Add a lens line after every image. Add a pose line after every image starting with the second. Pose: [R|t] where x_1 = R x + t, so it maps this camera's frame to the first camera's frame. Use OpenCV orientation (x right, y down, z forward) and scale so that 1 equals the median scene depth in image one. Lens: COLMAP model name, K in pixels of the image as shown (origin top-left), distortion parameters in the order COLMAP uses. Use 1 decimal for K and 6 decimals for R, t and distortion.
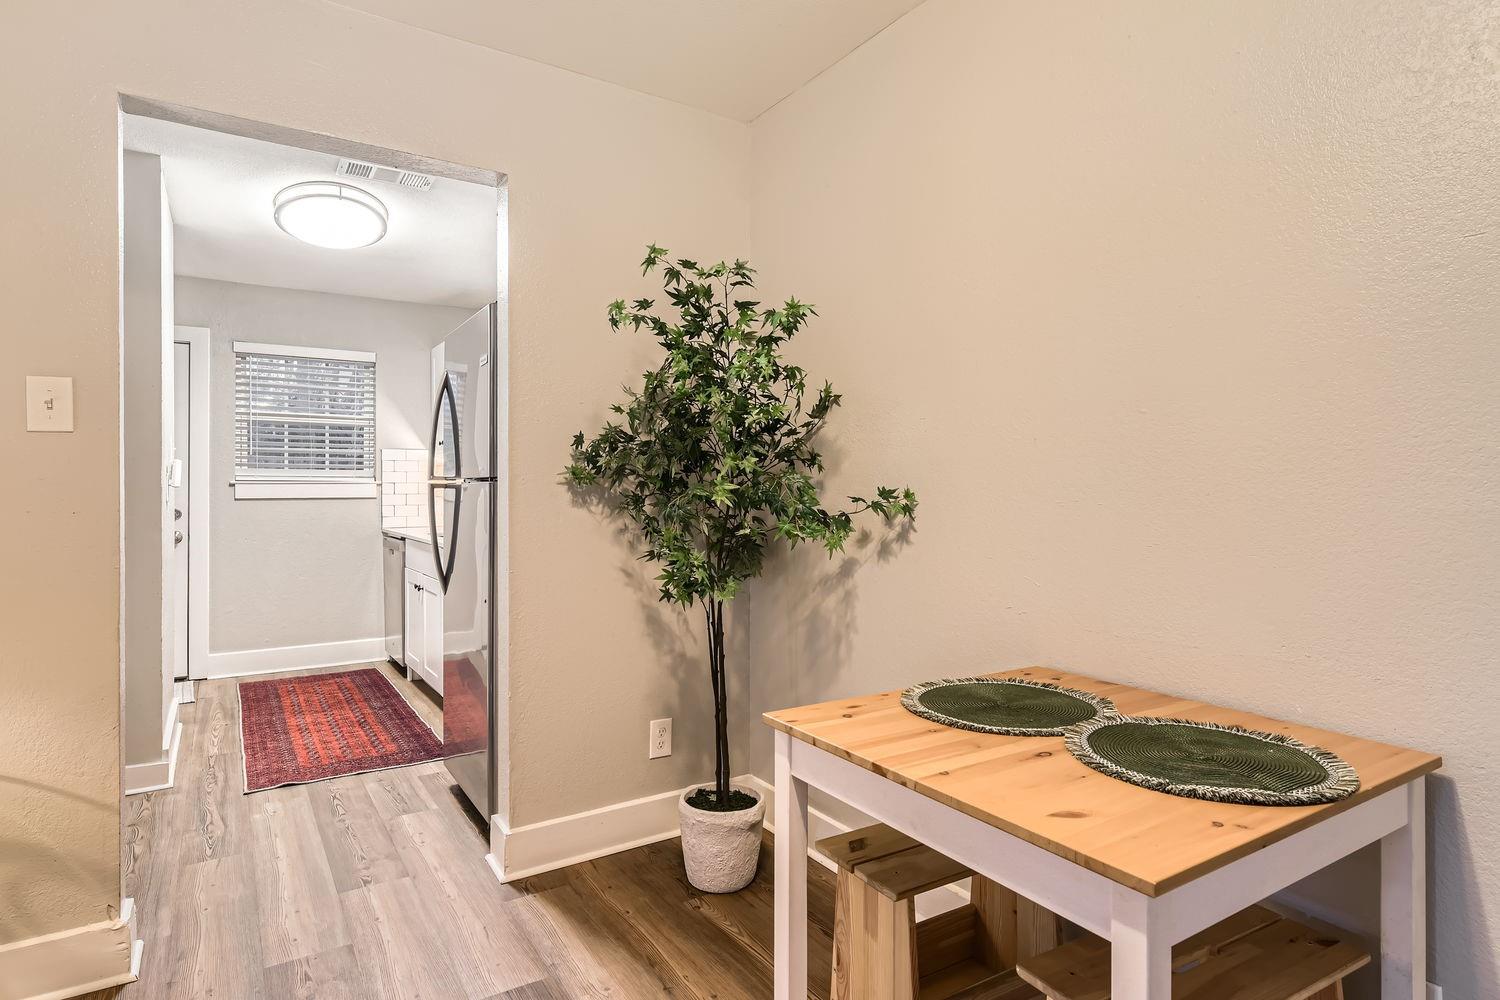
lens RADIAL K [[820.3, 0, 774.7], [0, 820.3, 486.2], [0, 0, 1]] dist [0.005981, -0.003294]
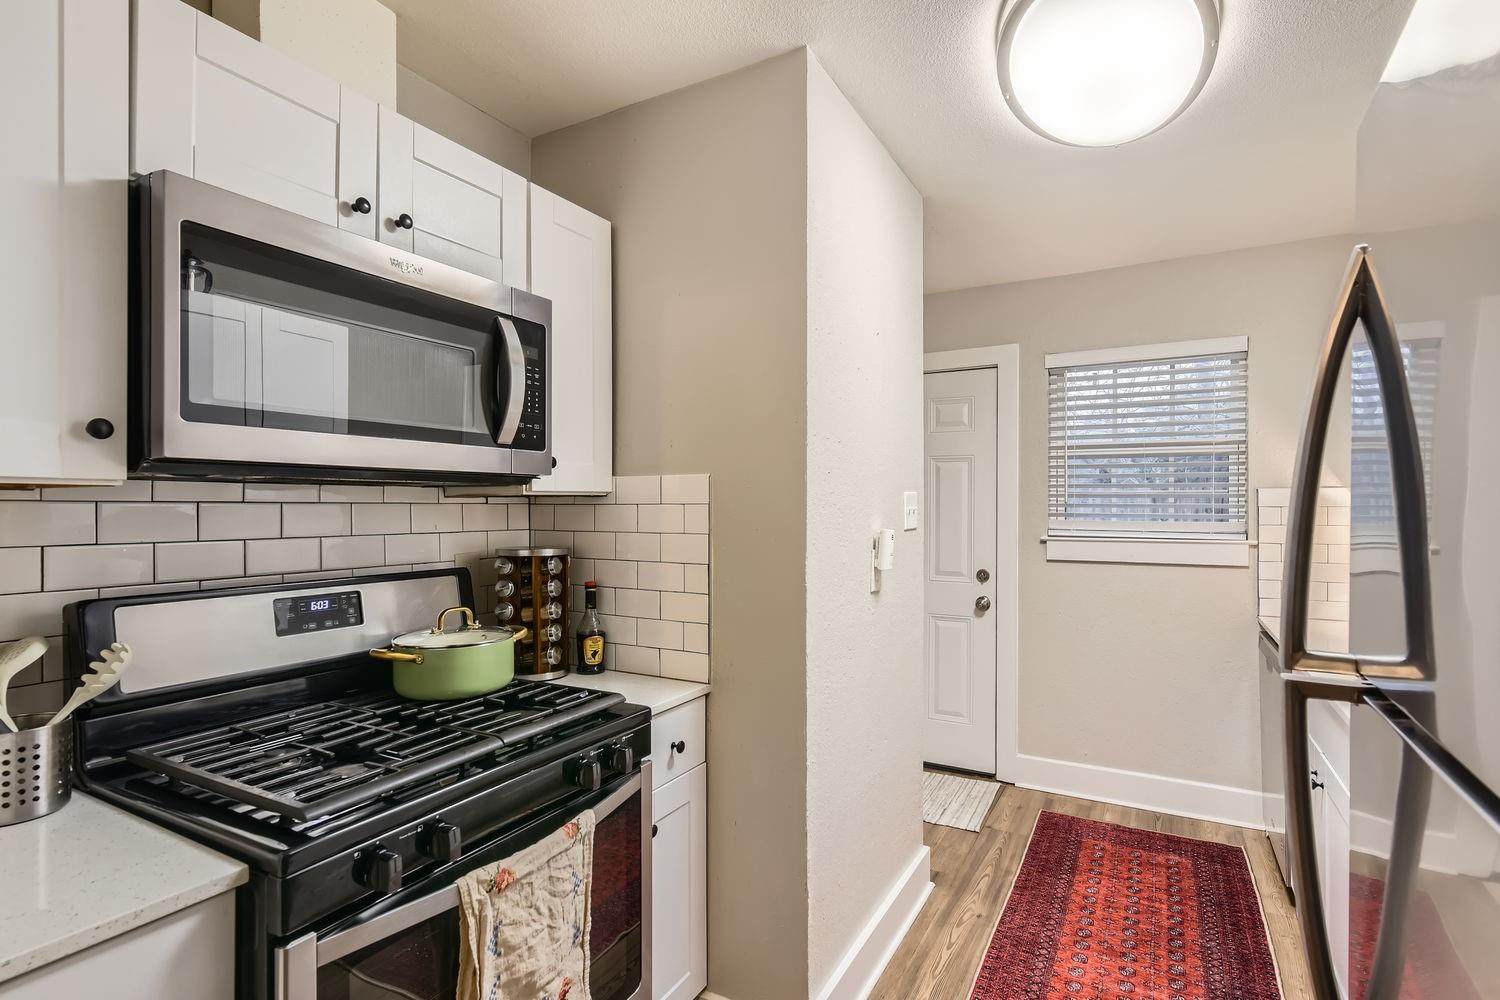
lens RADIAL K [[726.6, 0, 754.1], [0, 726.6, 502.9], [0, 0, 1]] dist [0.004653, -0.000114]
pose [[0.451765, -0.000938, -0.892137, -0.280921], [-0.000084, 0.999999, -0.001094, -0.059288], [0.892137, 0.000569, 0.451764, 0.723823]]
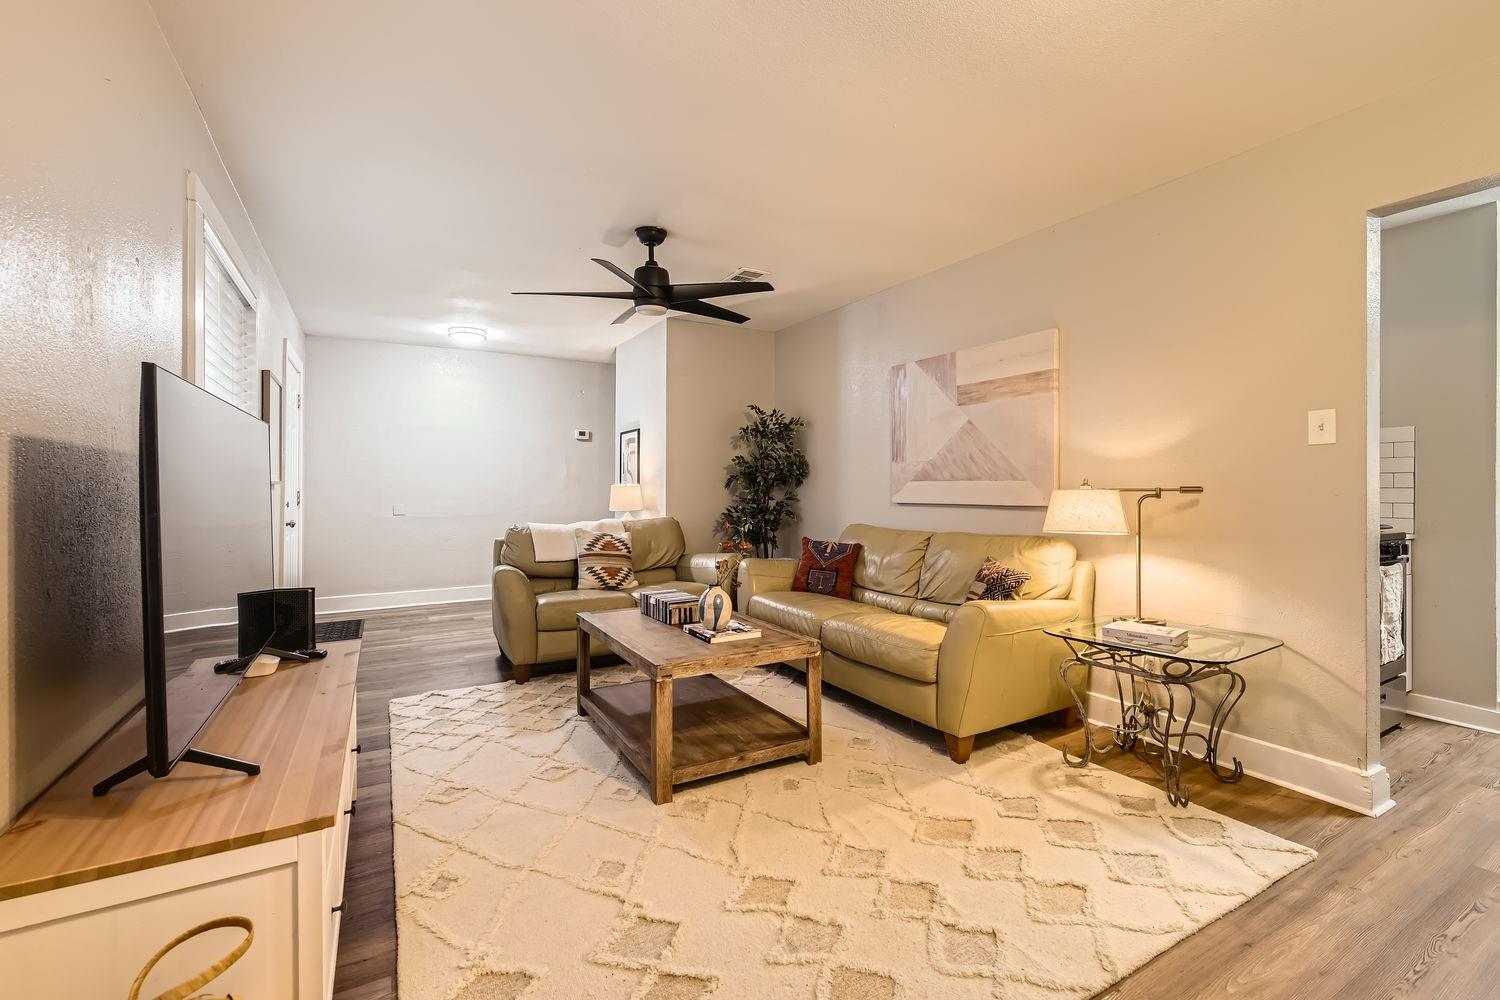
lens RADIAL K [[650.5, 0, 746.5], [0, 650.5, 481.6], [0, 0, 1]] dist [-0.000210, 0.001668]
pose [[-0.071541, -0.004366, -0.997428, 0.269302], [0.000462, 0.999990, -0.004410, 0.006062], [0.997438, -0.000776, -0.071538, -0.015360]]
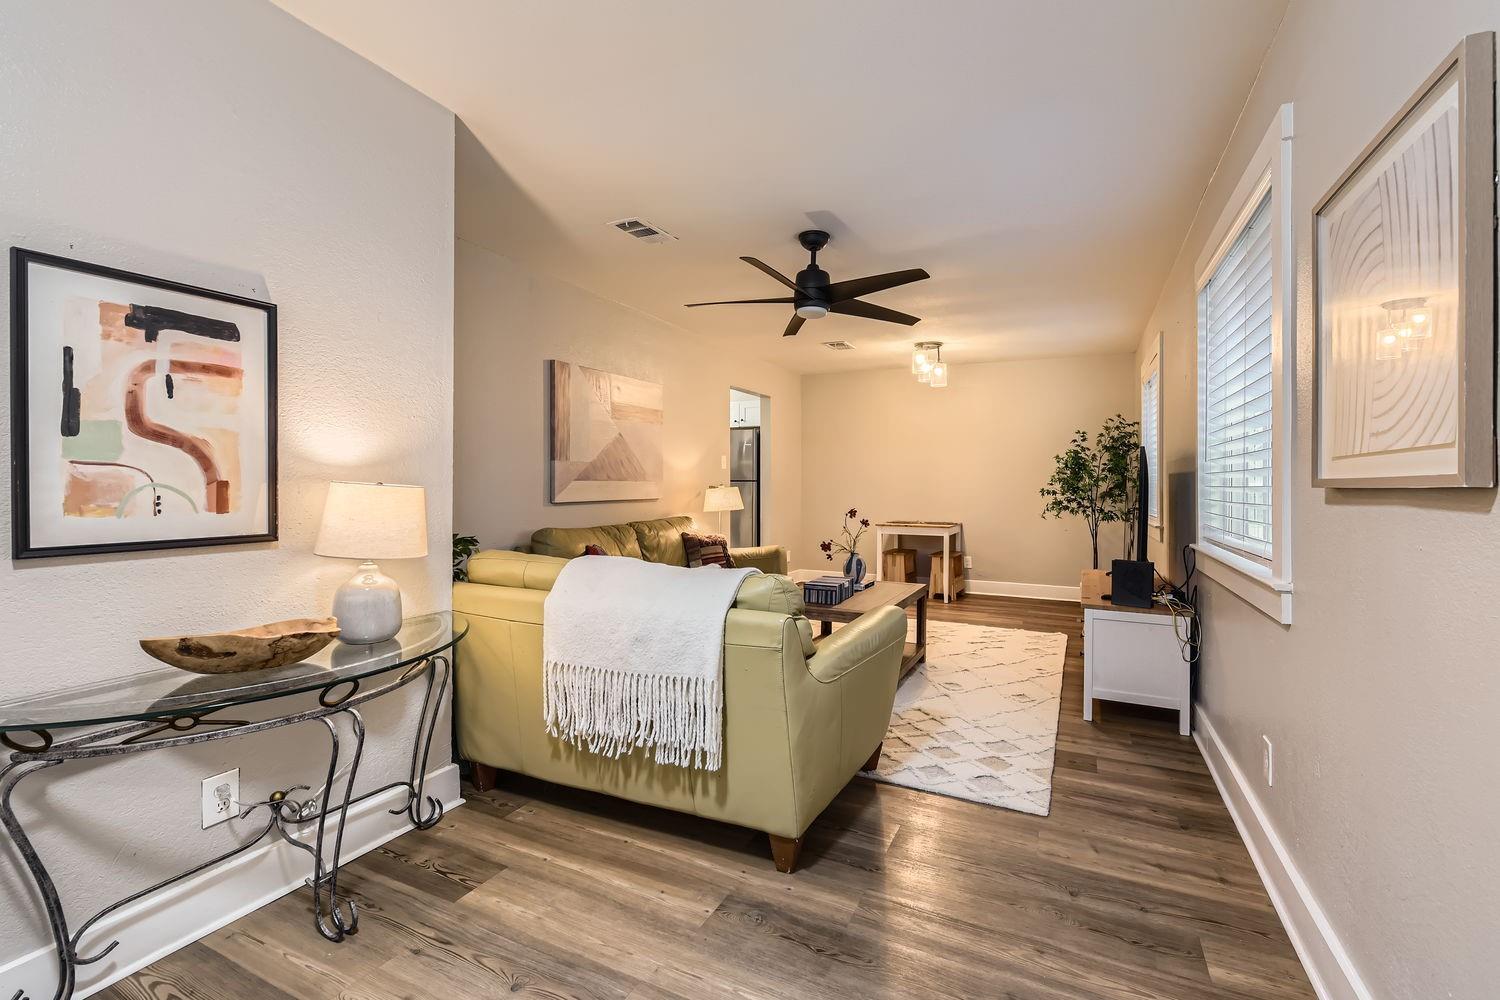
lens RADIAL K [[650.5, 0, 754.6], [0, 650.5, 489.8], [0, 0, 1]] dist [-0.000210, 0.001668]
pose [[0.863089, 0.002268, 0.505046, -1.426411], [-0.008759, 0.999907, 0.010478, 0.001561], [-0.504975, -0.013467, 0.863029, -1.138452]]
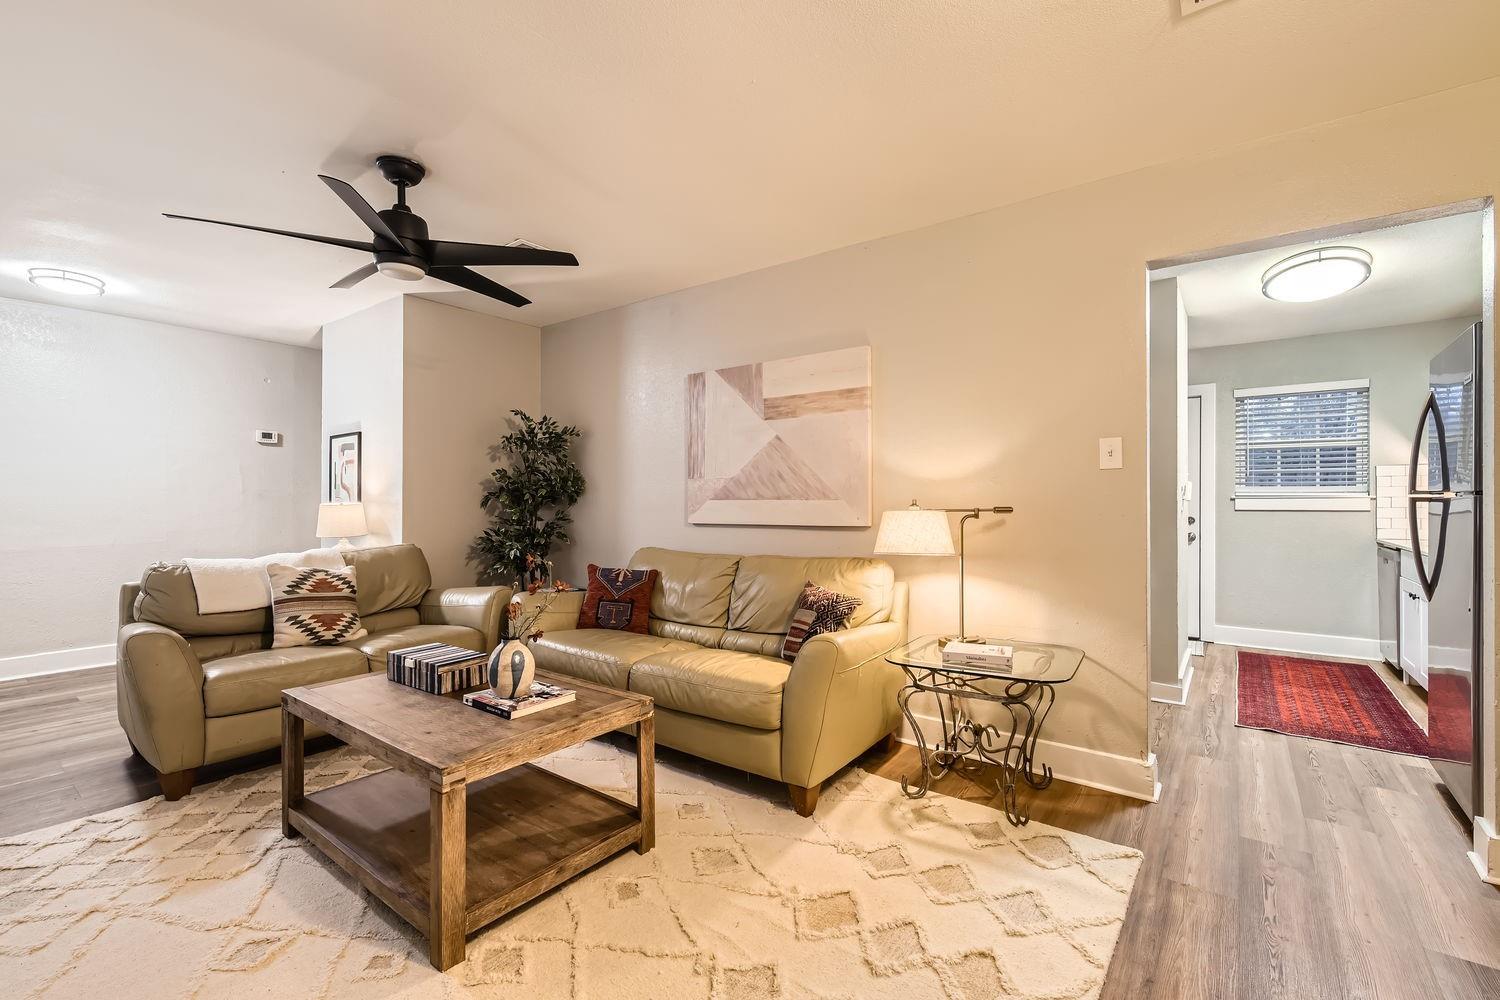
lens RADIAL K [[650.5, 0, 751.5], [0, 650.5, 497.9], [0, 0, 1]] dist [-0.000210, 0.001668]
pose [[0.331110, -0.003724, -0.943585, 0.104159], [-0.000199, 0.999992, -0.004016, 0.000898], [0.943592, 0.001517, 0.331107, -0.109127]]
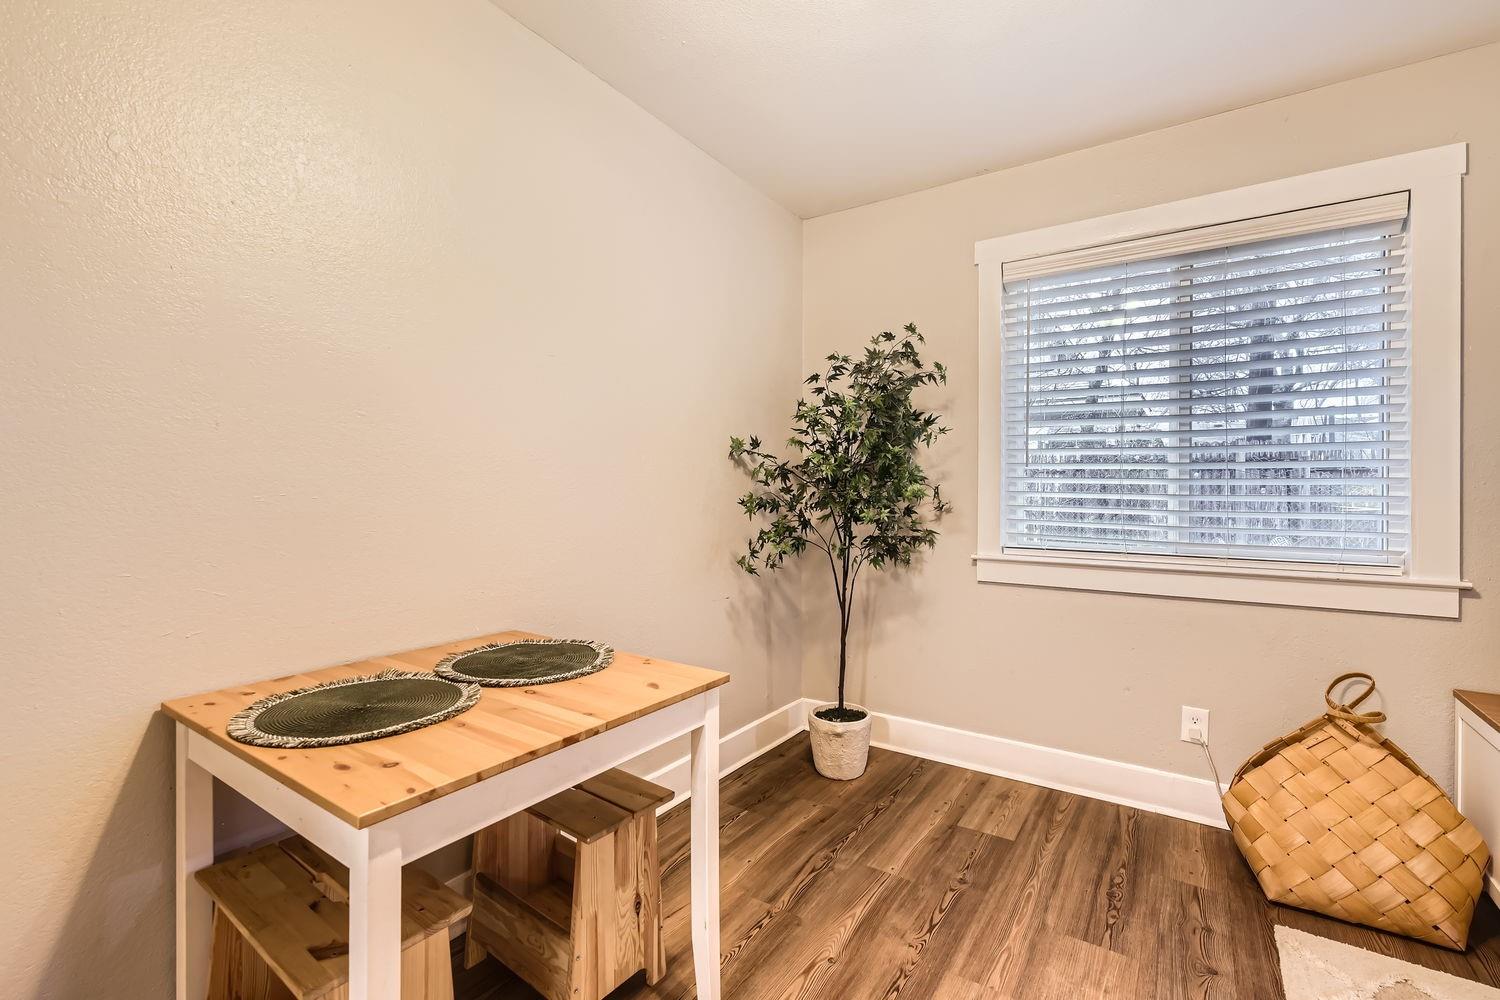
lens RADIAL K [[650.5, 0, 768.4], [0, 650.5, 496.1], [0, 0, 1]] dist [-0.000210, 0.001668]
pose [[-0.388789, -0.012053, 0.921248, -0.300613], [-0.003605, 0.999927, 0.011561, 0.005367], [-0.921320, 0.001174, -0.388804, 0.433107]]
